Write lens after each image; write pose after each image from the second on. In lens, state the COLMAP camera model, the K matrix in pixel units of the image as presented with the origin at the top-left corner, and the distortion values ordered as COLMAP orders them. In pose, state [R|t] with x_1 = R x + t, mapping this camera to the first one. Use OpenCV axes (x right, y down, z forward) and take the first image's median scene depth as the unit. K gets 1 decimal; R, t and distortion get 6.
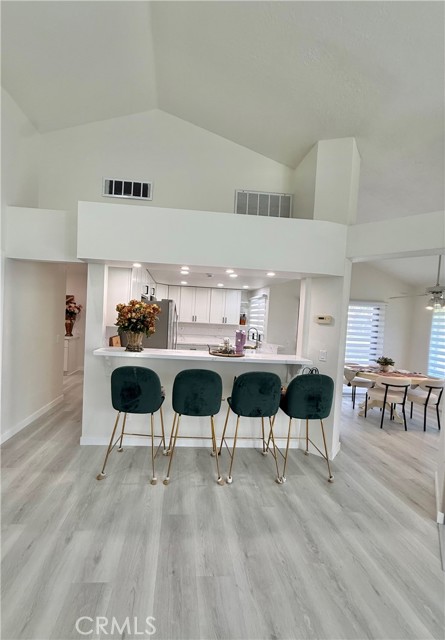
lens RADIAL K [[270.7, 0, 197.7], [0, 270.7, 323.6], [0, 0, 1]] dist [0.009032, 0.000436]
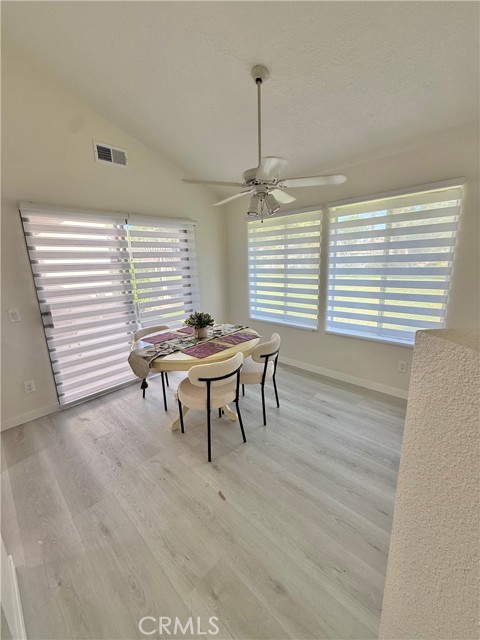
lens RADIAL K [[254.8, 0, 239.8], [0, 254.8, 320.6], [0, 0, 1]] dist [-0.000123, 0.000211]
pose [[0.737314, -0.227861, 0.635962, 0.314743], [0.085842, 0.965369, 0.246363, 0.011816], [-0.670074, -0.127054, 0.731340, 0.427063]]
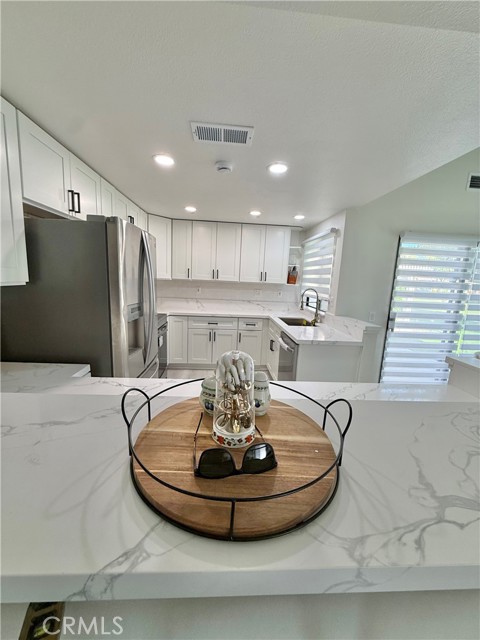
lens RADIAL K [[254.8, 0, 239.5], [0, 254.8, 318.4], [0, 0, 1]] dist [-0.000123, 0.000211]
pose [[0.999886, -0.004711, -0.014313, 0.056753], [0.006641, 0.990419, 0.137937, 0.002400], [0.013526, -0.138016, 0.990338, 0.438841]]
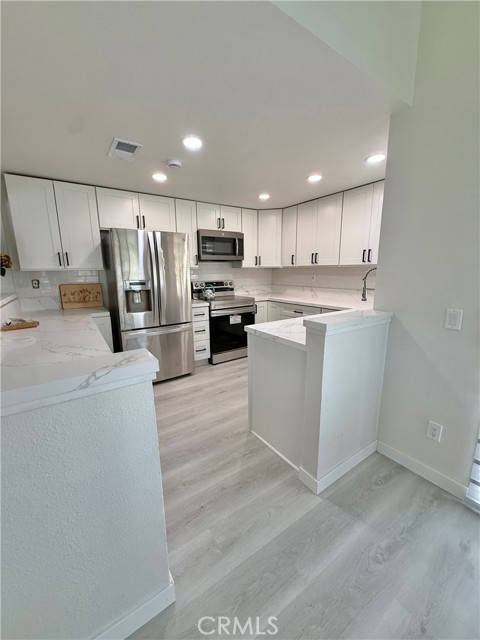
lens RADIAL K [[254.8, 0, 239.9], [0, 254.8, 317.5], [0, 0, 1]] dist [-0.000123, 0.000211]
pose [[0.499541, 0.104779, -0.859930, 0.417373], [0.017063, 0.991276, 0.130695, 0.034664], [0.866122, -0.079960, 0.493395, 0.654176]]
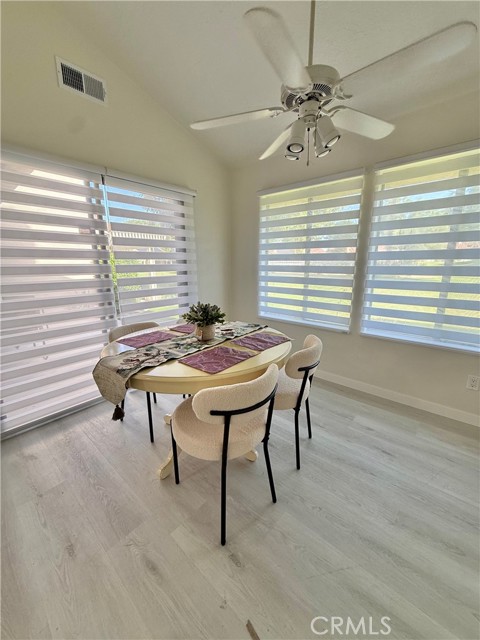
lens RADIAL K [[254.8, 0, 238.6], [0, 254.8, 319.9], [0, 0, 1]] dist [-0.000123, 0.000211]
pose [[0.716341, -0.208583, 0.665844, 0.364232], [0.057366, 0.968648, 0.241723, 0.046032], [-0.695388, -0.134959, 0.705848, 0.540574]]
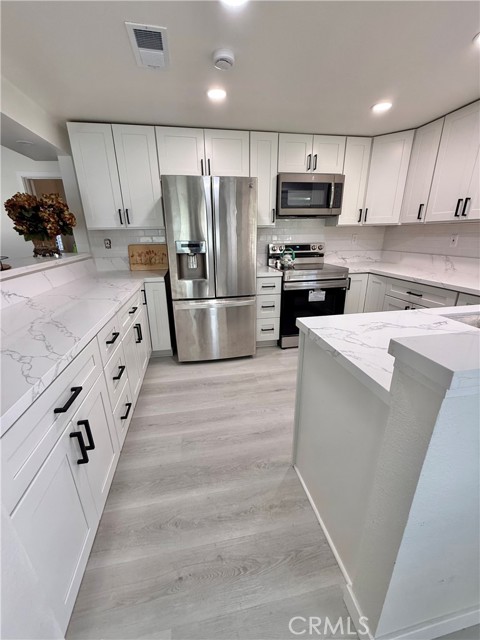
lens RADIAL K [[254.8, 0, 239.6], [0, 254.8, 317.5], [0, 0, 1]] dist [-0.000123, 0.000211]
pose [[0.111938, 0.262803, -0.958334, 0.330028], [-0.003446, 0.964492, 0.264090, 0.034508], [0.993709, -0.026259, 0.108868, 0.752550]]
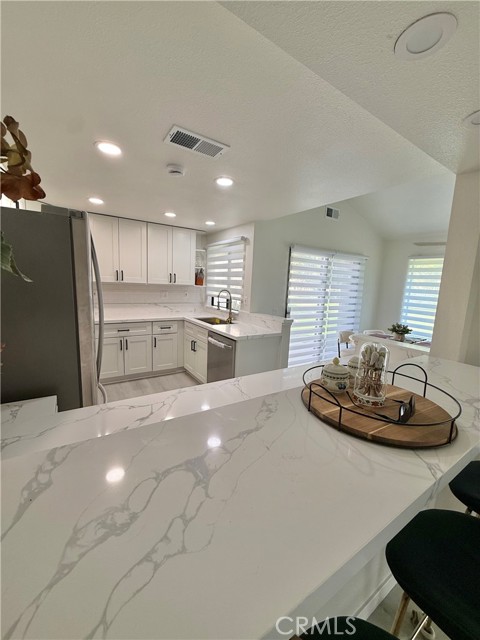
lens RADIAL K [[254.8, 0, 239.6], [0, 254.8, 317.8], [0, 0, 1]] dist [-0.000123, 0.000211]
pose [[0.875998, -0.079320, 0.475748, -0.058651], [0.011743, 0.989599, 0.143371, -0.004968], [-0.482172, -0.120006, 0.867818, 0.446770]]
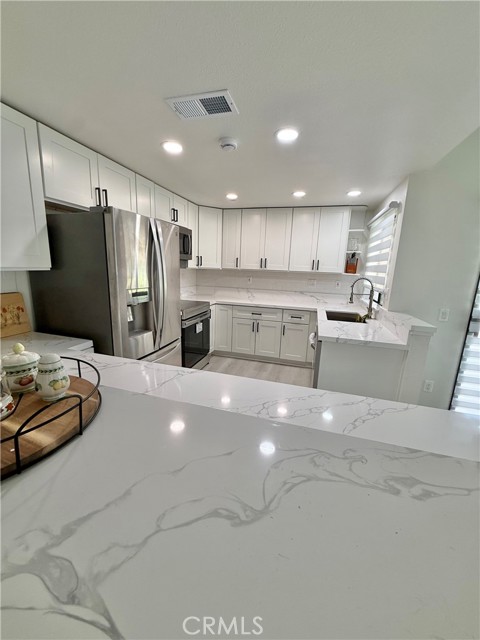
lens RADIAL K [[254.8, 0, 239.8], [0, 254.8, 317.5], [0, 0, 1]] dist [-0.000123, 0.000211]
pose [[0.936401, 0.052005, -0.347057, 0.156991], [0.005026, 0.986870, 0.161440, 0.010588], [0.350895, -0.152917, 0.923845, 0.477703]]
